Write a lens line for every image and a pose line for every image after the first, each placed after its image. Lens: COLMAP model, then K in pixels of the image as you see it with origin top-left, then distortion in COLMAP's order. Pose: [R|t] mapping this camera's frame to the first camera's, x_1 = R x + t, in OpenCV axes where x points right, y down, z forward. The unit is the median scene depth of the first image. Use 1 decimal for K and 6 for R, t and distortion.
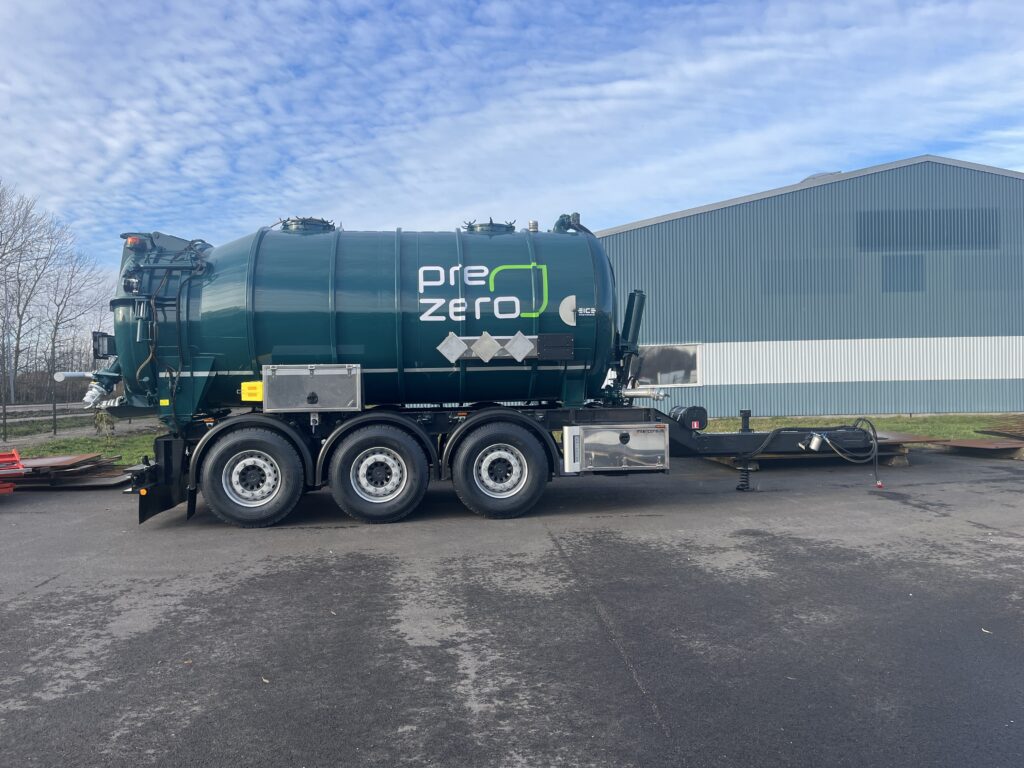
lens RADIAL K [[784.3, 0, 508.9], [0, 784.3, 383.4], [0, 0, 1]] dist [0.081303, -0.115332]
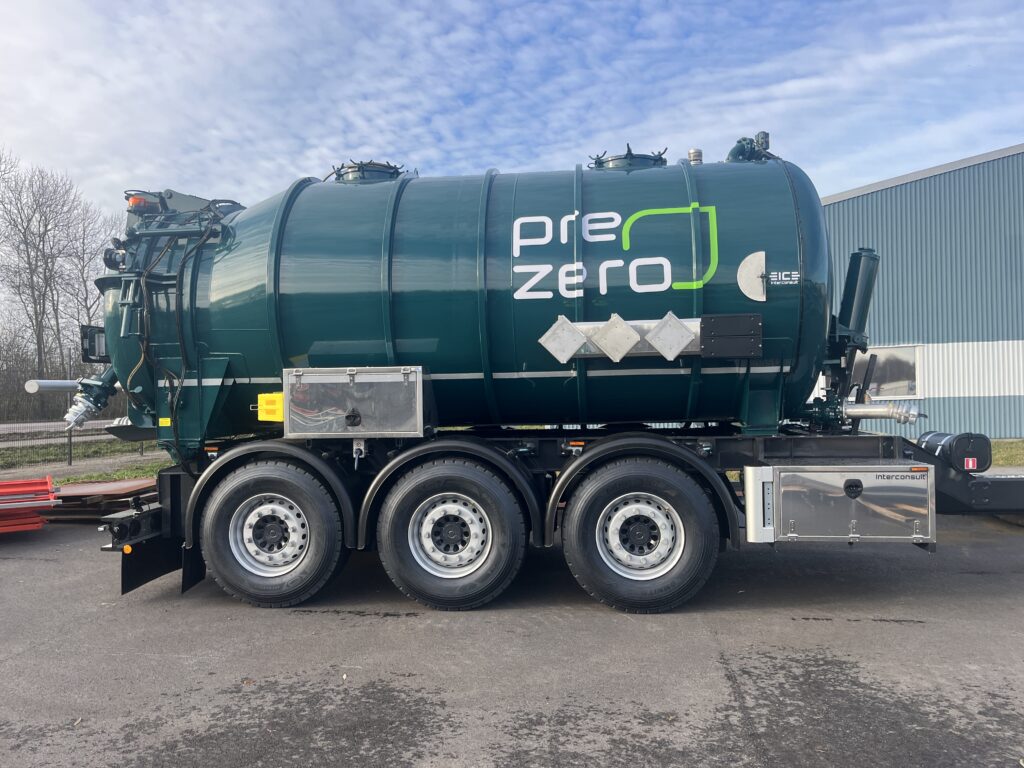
lens RADIAL K [[768.9, 0, 506.1], [0, 768.9, 389.5], [0, 0, 1]] dist [0.063636, -0.097769]
pose [[0.977700, -0.001778, -0.209998, 0.014292], [0.000350, 0.999977, -0.006835, -0.000421], [0.210006, 0.006609, 0.977678, 0.373485]]
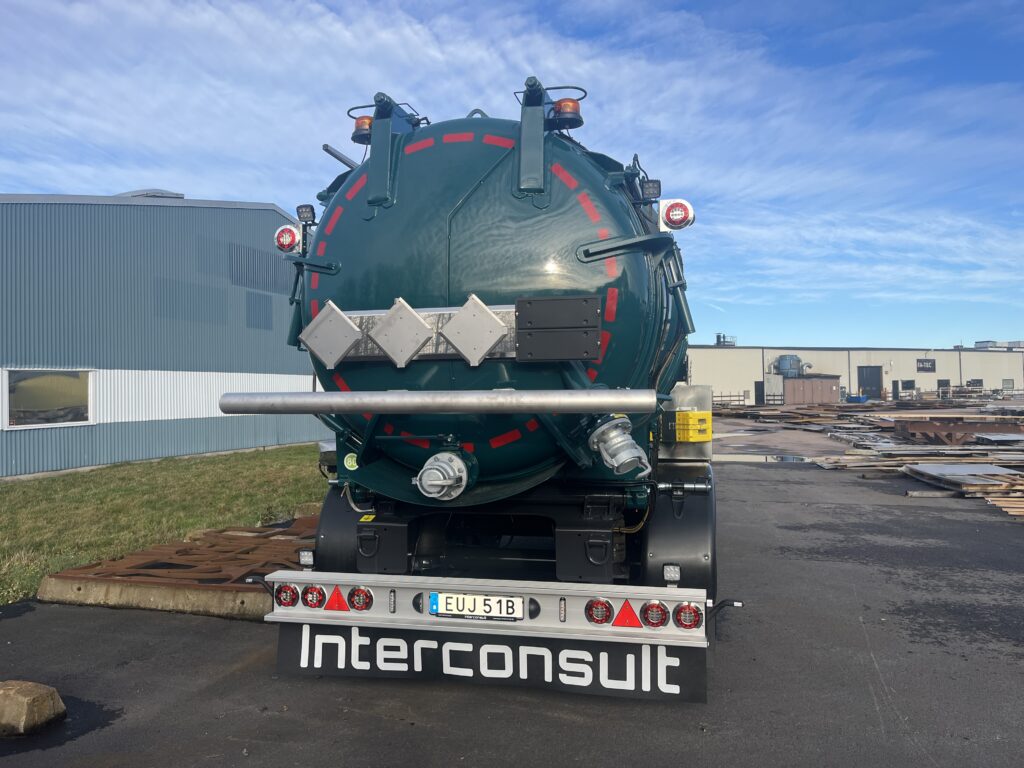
lens RADIAL K [[777.6, 0, 512.0], [0, 777.6, 384.0], [0, 0, 1]] dist [0.076179, -0.109080]
pose [[0.316018, 0.032465, 0.948198, -0.924495], [0.011950, 0.999199, -0.038194, -0.001830], [-0.948678, 0.023401, 0.315377, 0.910594]]
